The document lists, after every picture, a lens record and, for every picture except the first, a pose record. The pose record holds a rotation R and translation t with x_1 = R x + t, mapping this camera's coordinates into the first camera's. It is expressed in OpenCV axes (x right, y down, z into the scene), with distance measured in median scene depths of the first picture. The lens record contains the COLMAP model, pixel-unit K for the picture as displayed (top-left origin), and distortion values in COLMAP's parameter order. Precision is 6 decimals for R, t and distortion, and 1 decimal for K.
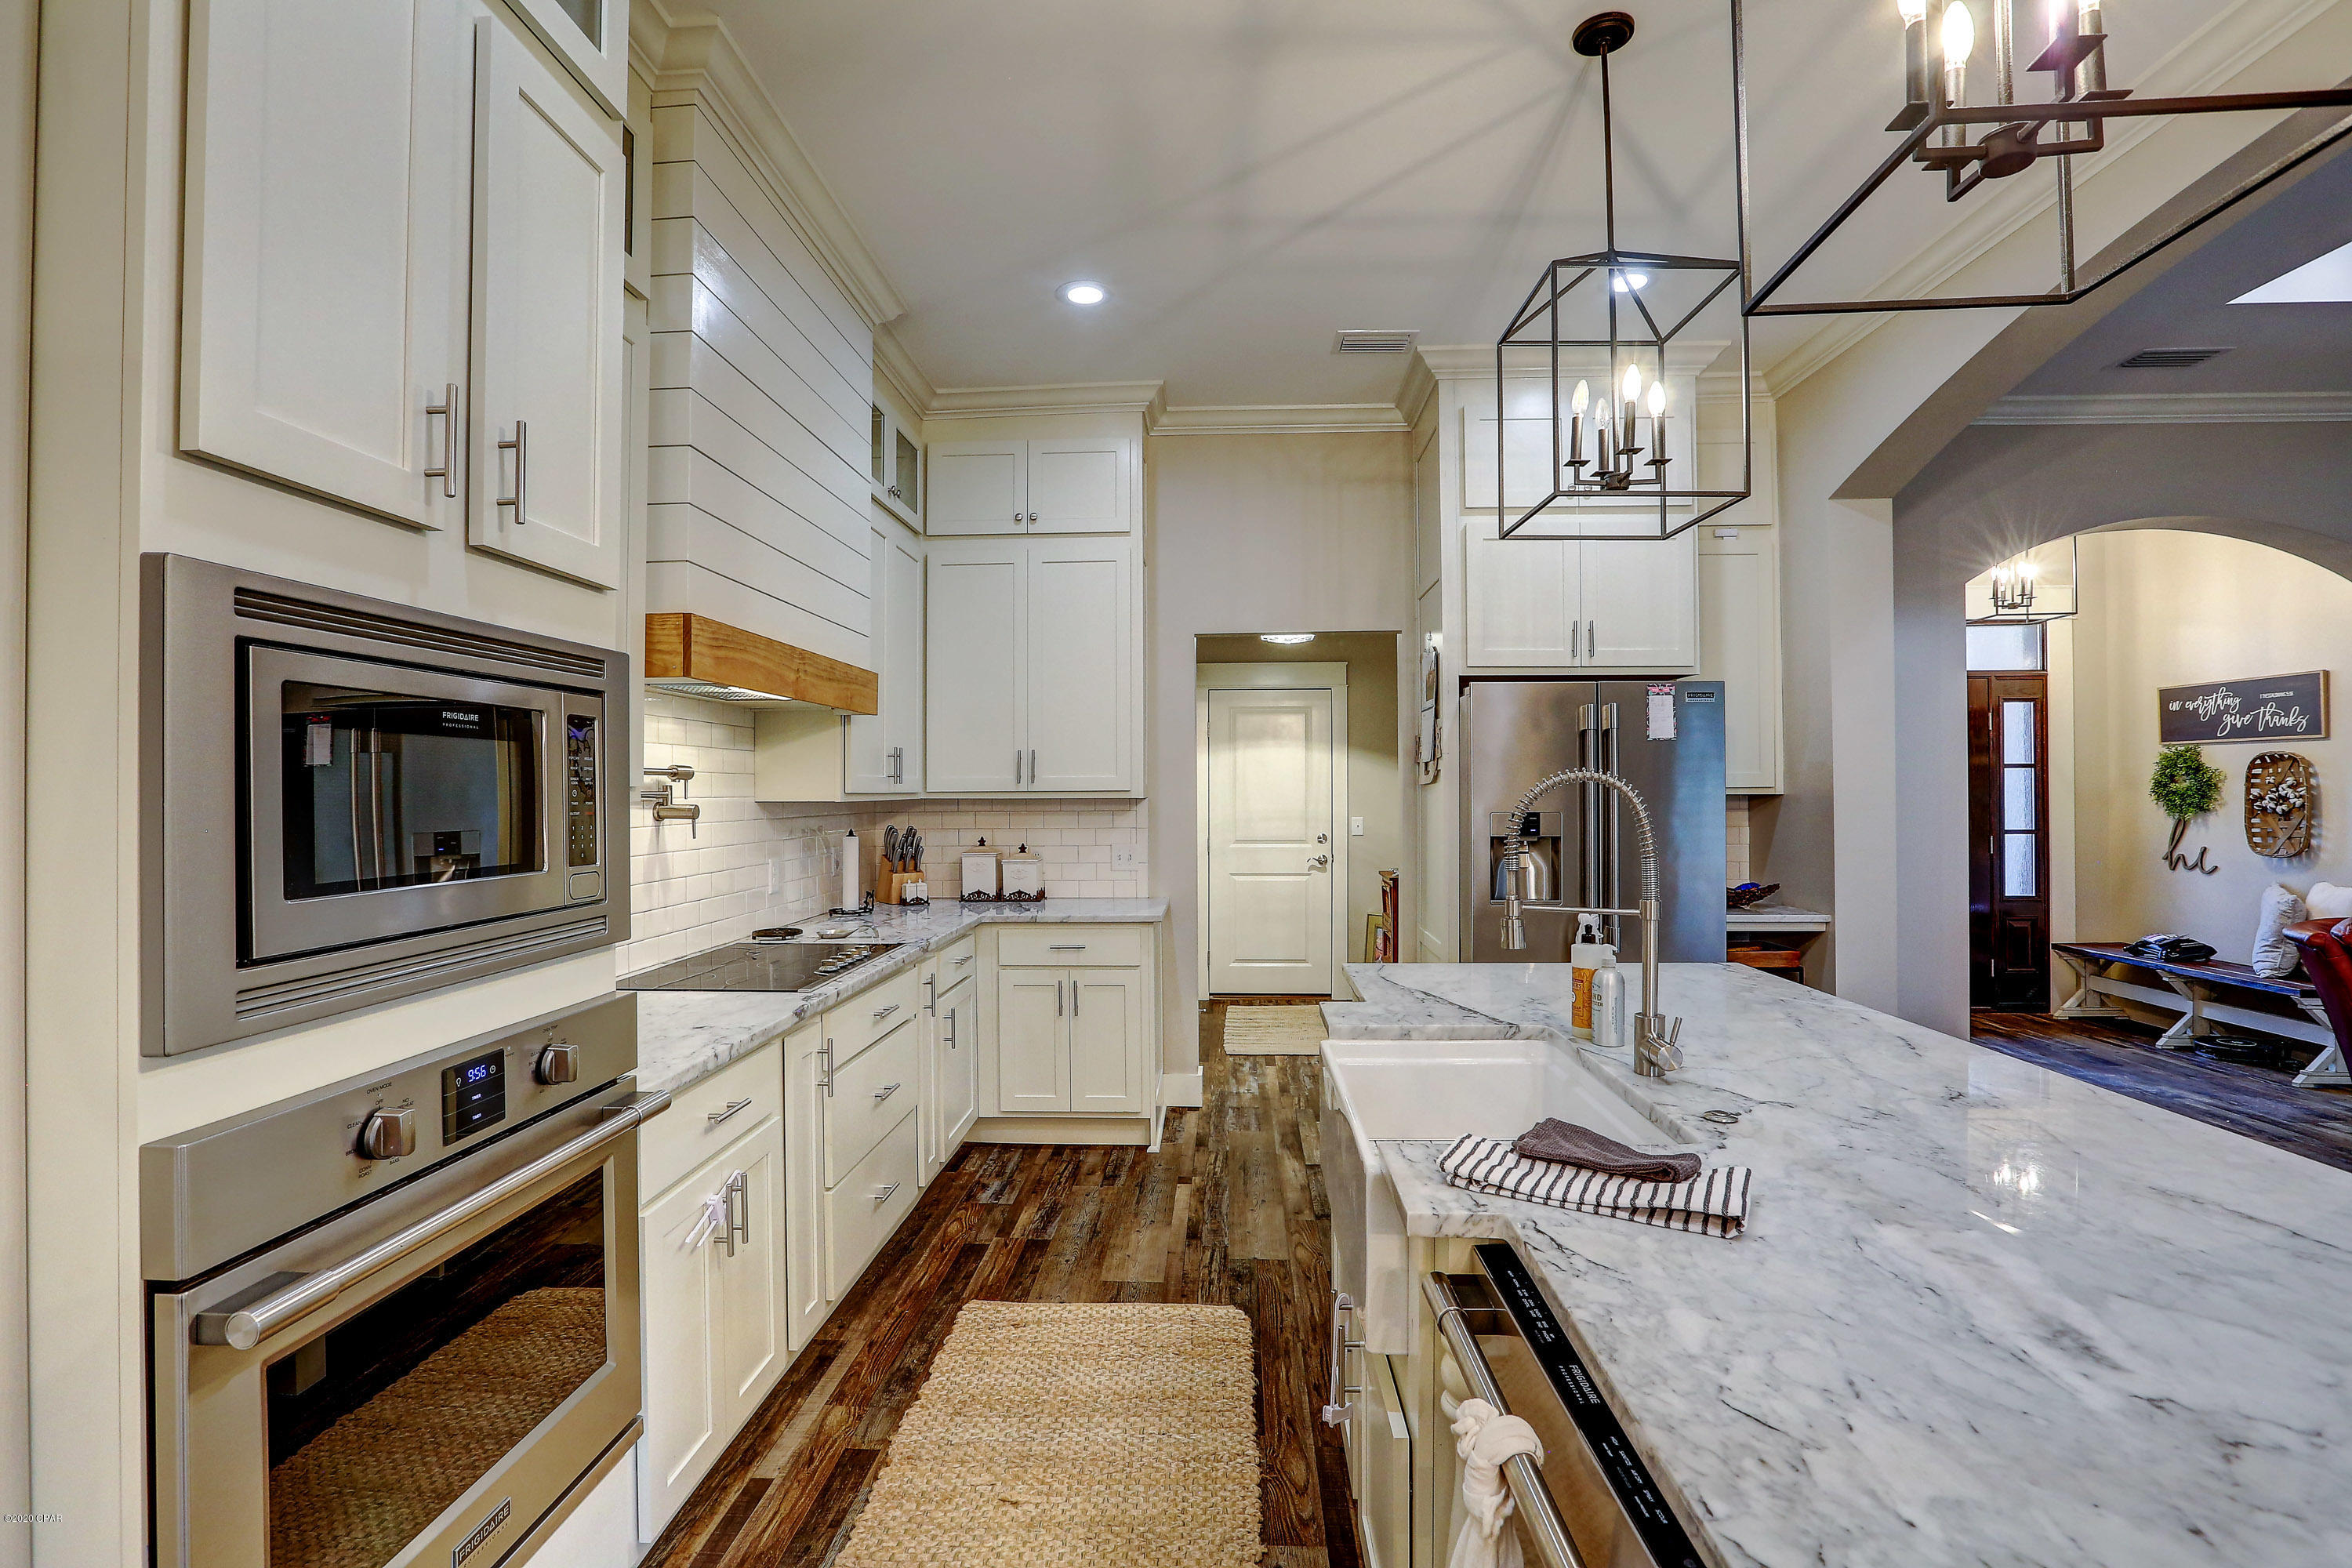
lens RADIAL K [[1069.3, 0, 1172.3], [0, 1069.3, 781.2], [0, 0, 1]] dist [-0.045491, 0.013773]
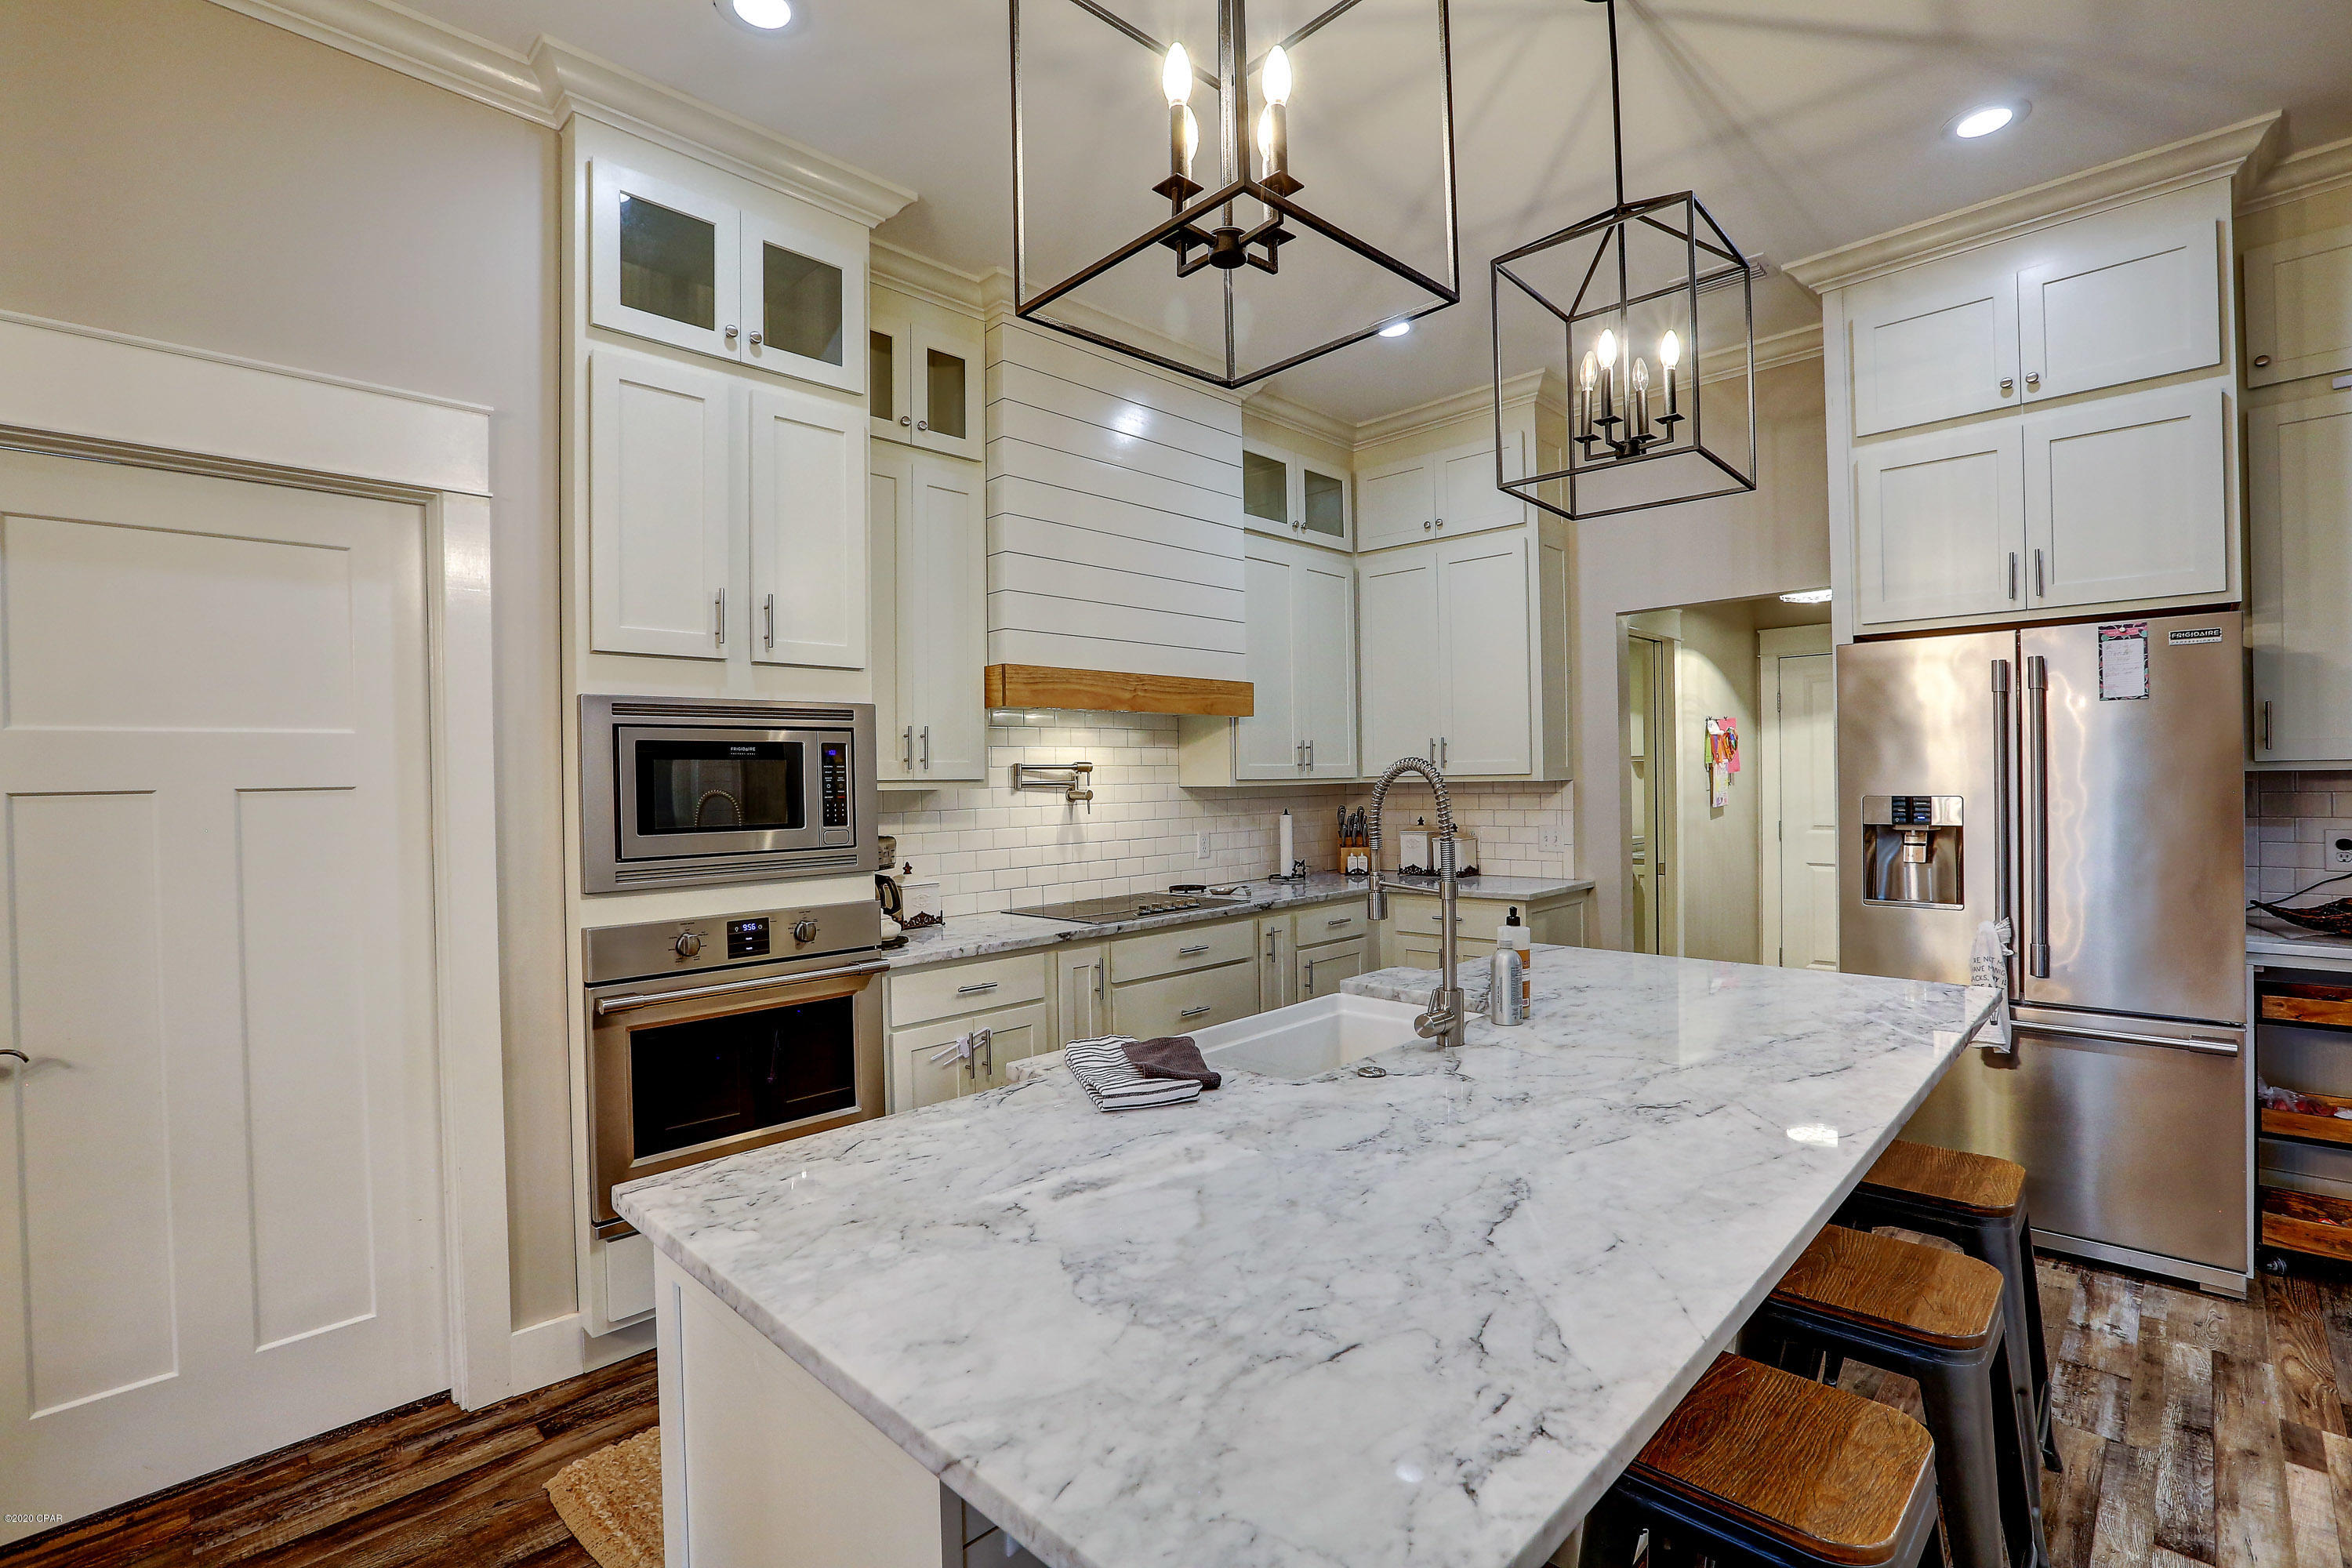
lens RADIAL K [[1069.3, 0, 1175.4], [0, 1069.3, 782.2], [0, 0, 1]] dist [-0.045491, 0.013773]
pose [[0.748175, -0.006787, -0.663467, 0.500102], [0.019552, 0.999739, 0.011821, -0.002617], [0.663213, -0.021817, 0.748112, 0.010429]]
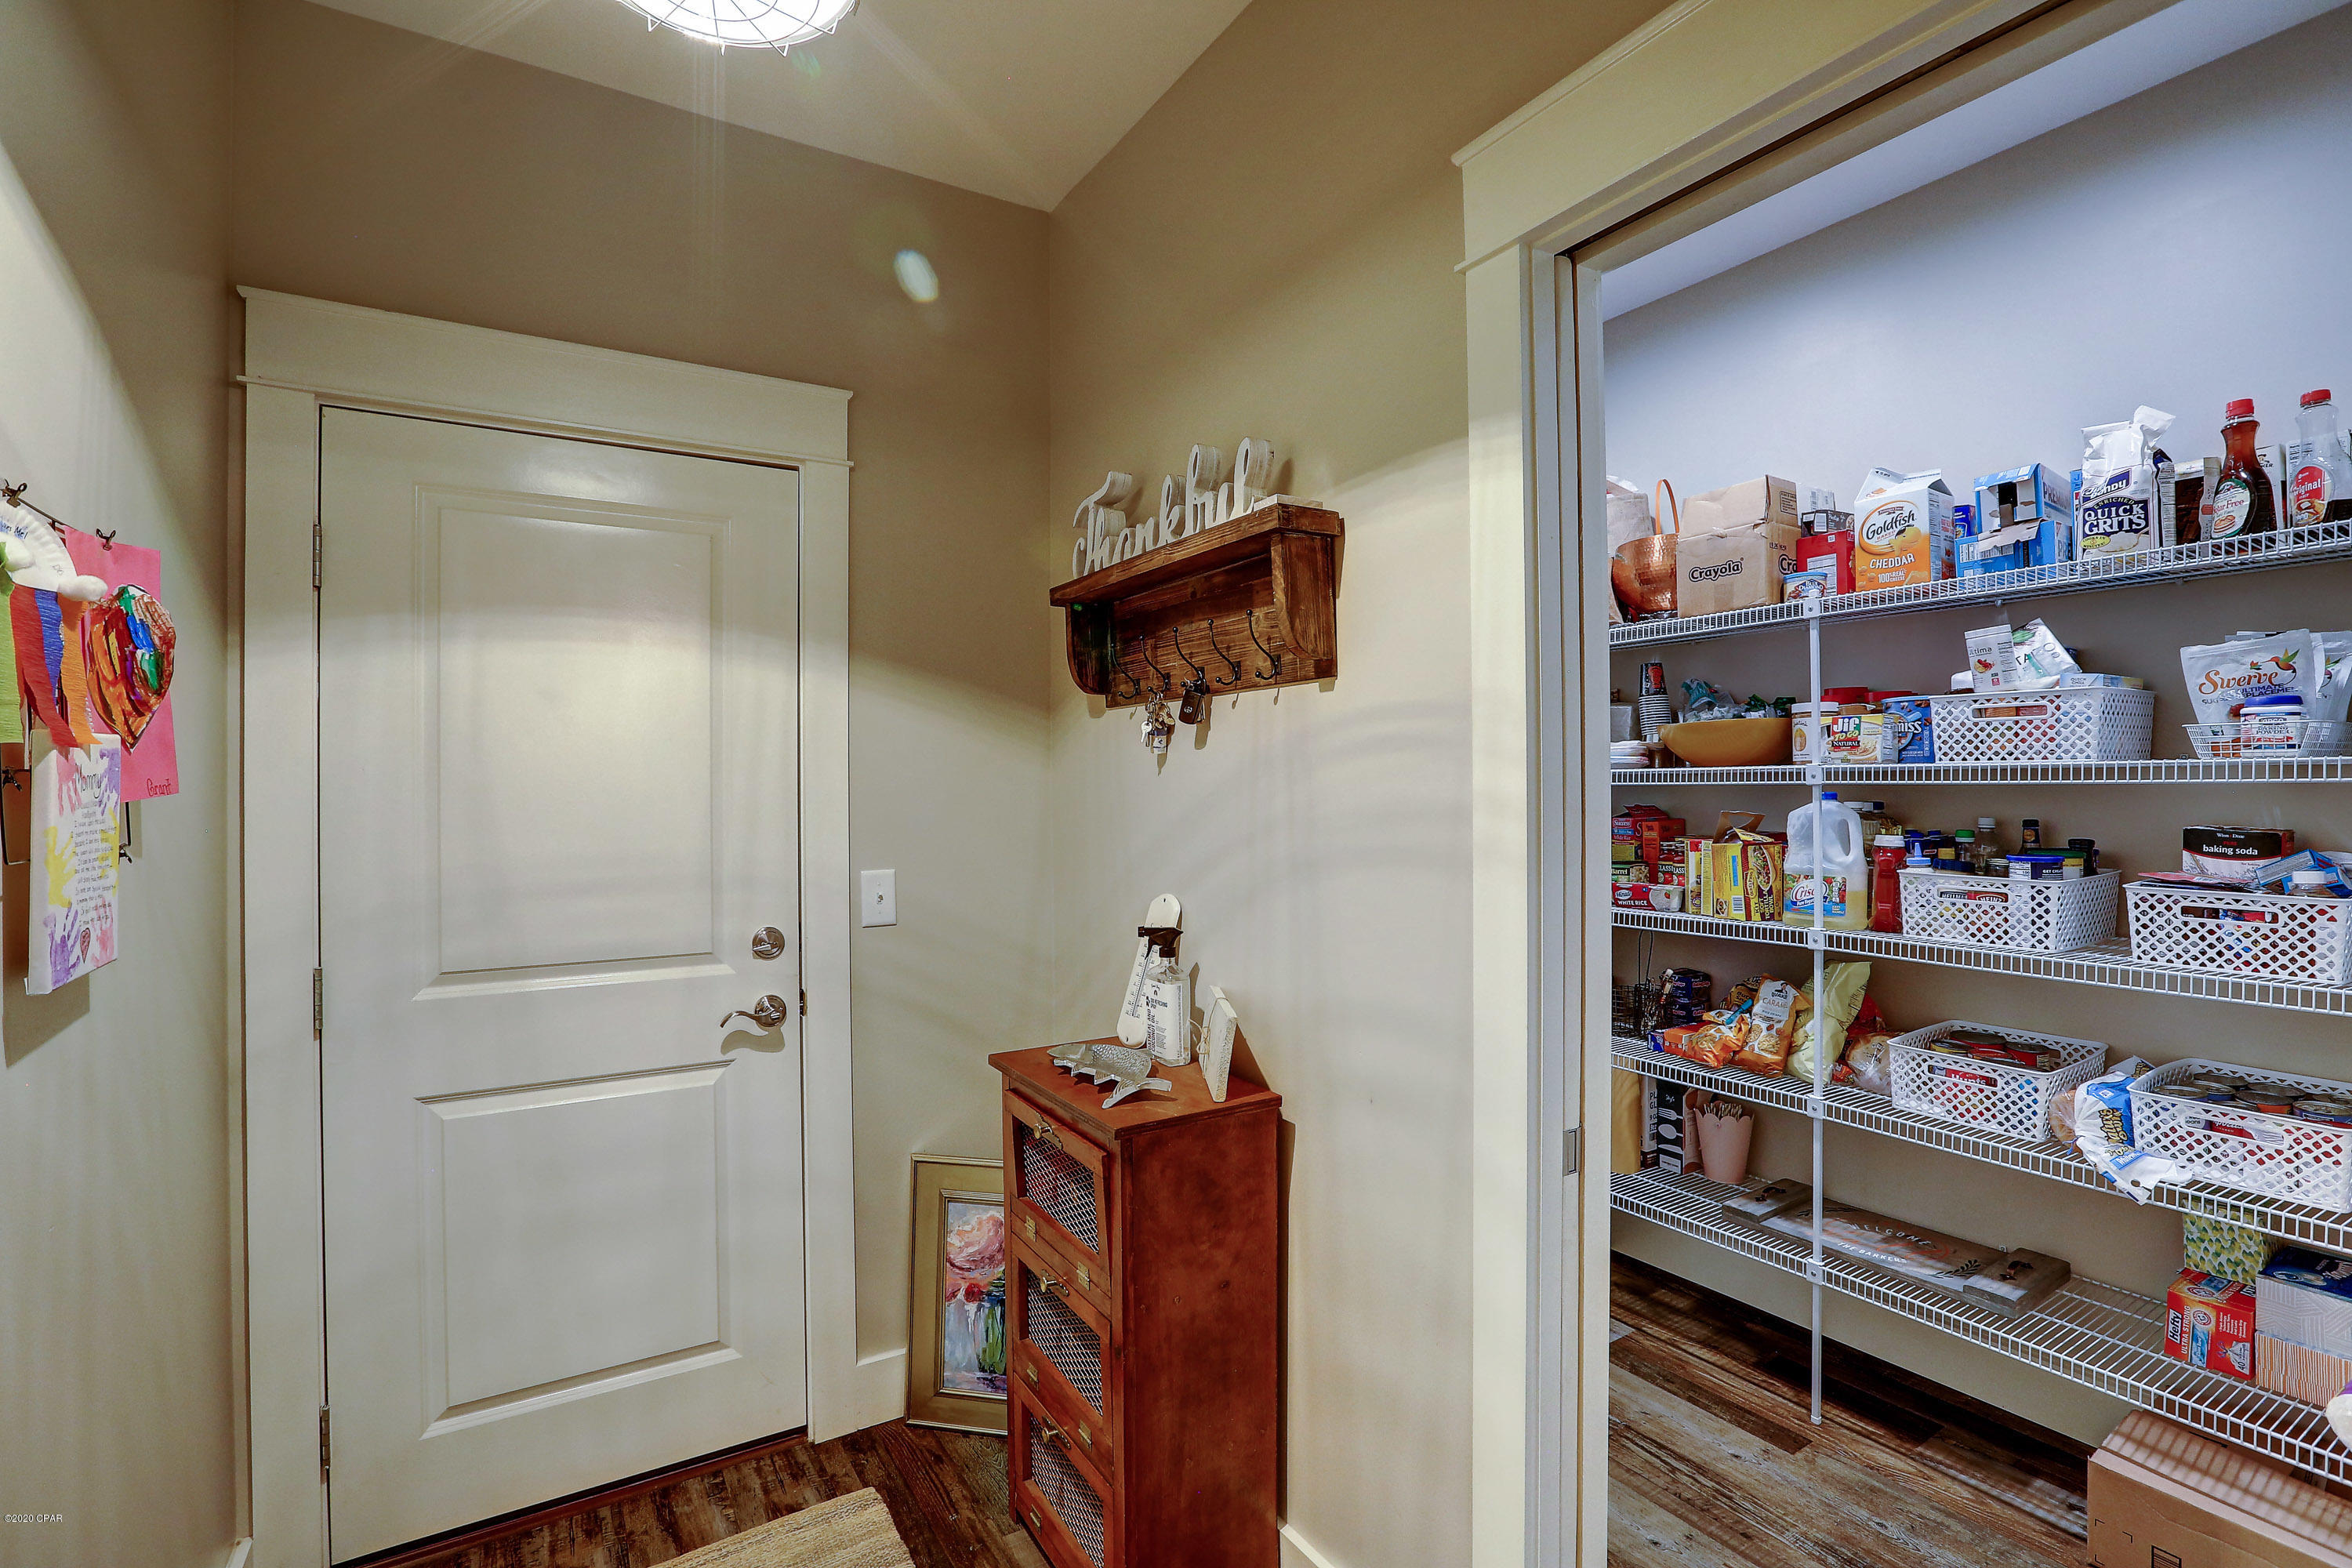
lens RADIAL K [[1069.3, 0, 1167.9], [0, 1069.3, 779.1], [0, 0, 1]] dist [-0.045491, 0.013773]
pose [[0.822110, 0.002851, 0.569321, 0.124284], [-0.002733, 0.999996, -0.001062, 0.012611], [-0.569322, -0.000682, 0.822114, 1.406663]]
